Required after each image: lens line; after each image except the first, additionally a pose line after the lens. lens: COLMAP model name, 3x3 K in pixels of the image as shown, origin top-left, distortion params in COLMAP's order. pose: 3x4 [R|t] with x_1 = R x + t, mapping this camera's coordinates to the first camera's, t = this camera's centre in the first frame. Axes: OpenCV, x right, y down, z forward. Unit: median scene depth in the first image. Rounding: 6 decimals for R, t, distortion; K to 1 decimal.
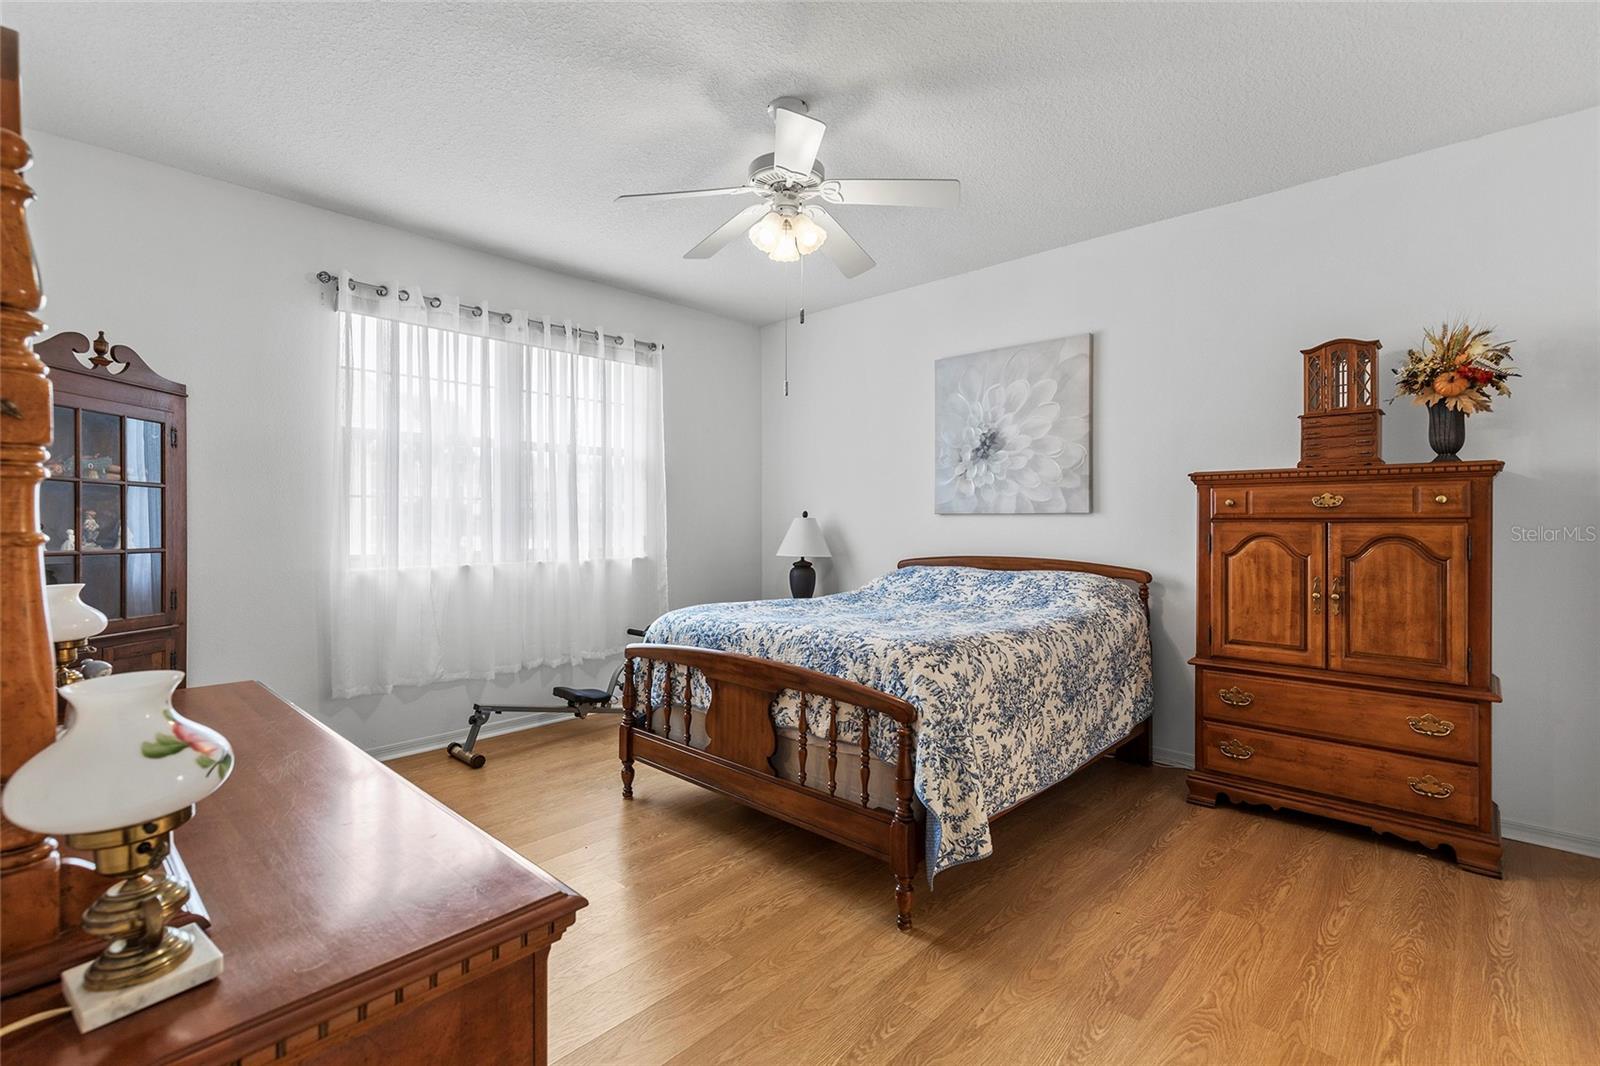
lens RADIAL K [[721.5, 0, 804.0], [0, 721.5, 528.9], [0, 0, 1]] dist [0.002168, 0.000191]
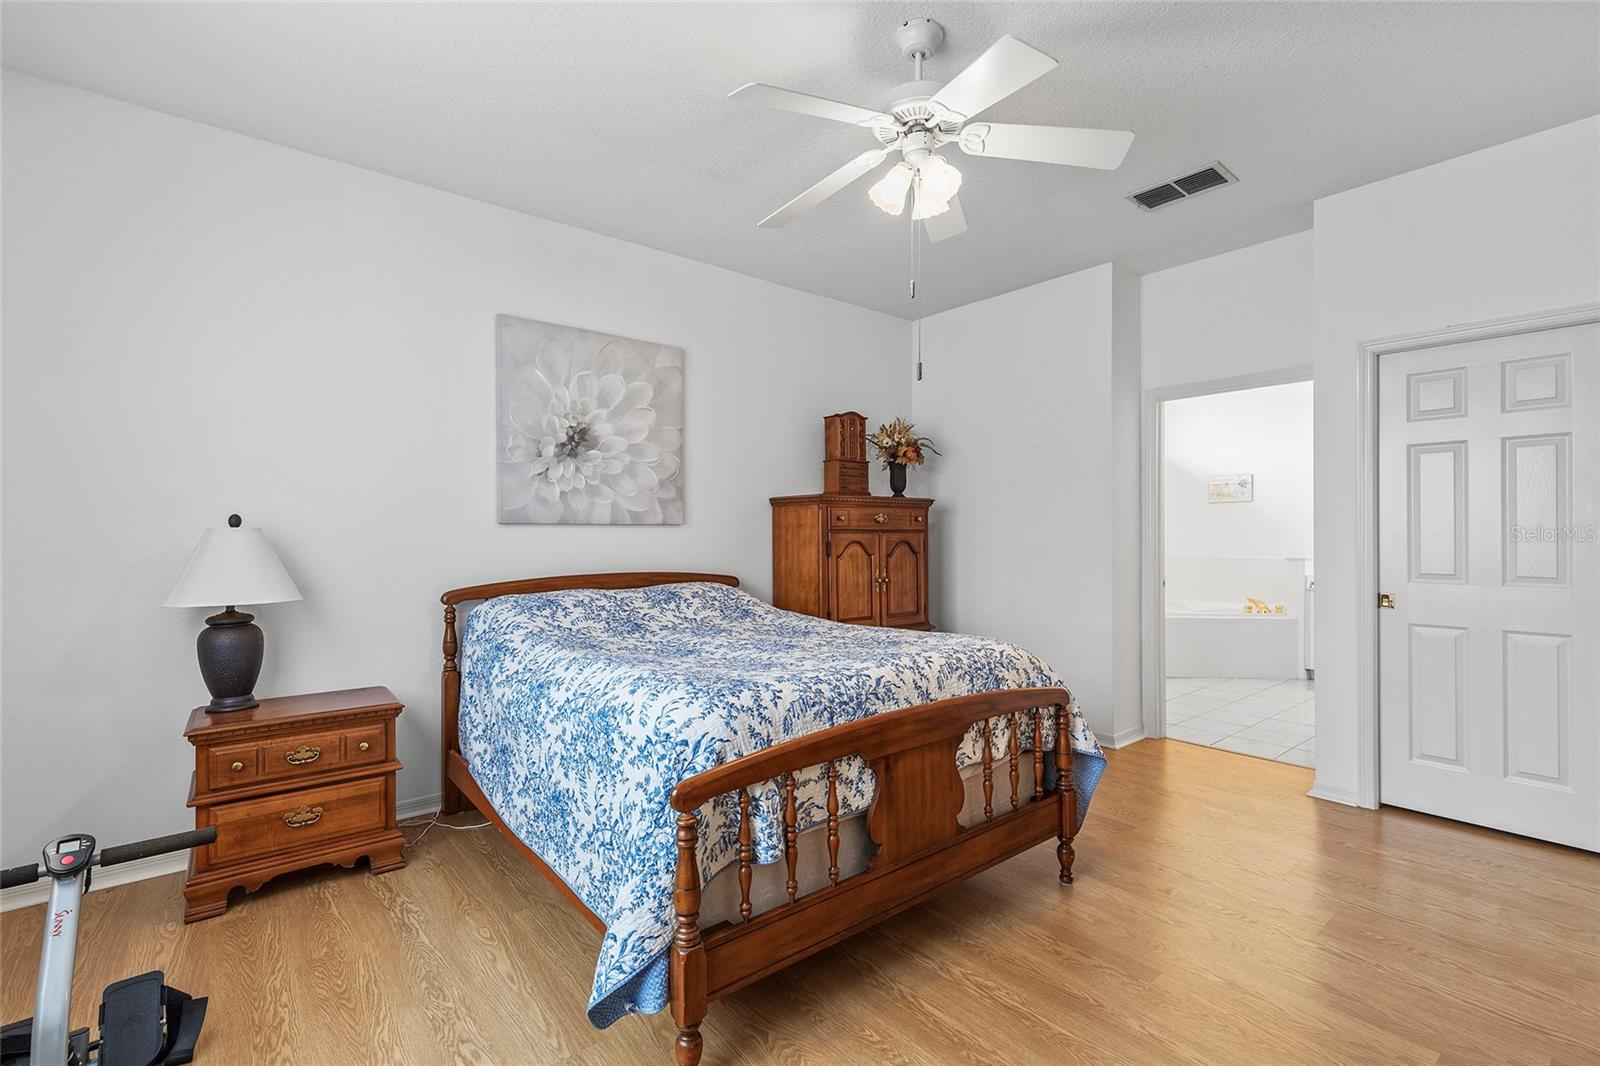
lens RADIAL K [[721.5, 0, 804.0], [0, 721.5, 528.9], [0, 0, 1]] dist [0.002168, 0.000191]
pose [[0.131517, 0.003309, 0.991308, -0.566554], [0.013713, 0.999893, -0.005157, -0.007626], [-0.991219, 0.014272, 0.131458, 0.667636]]
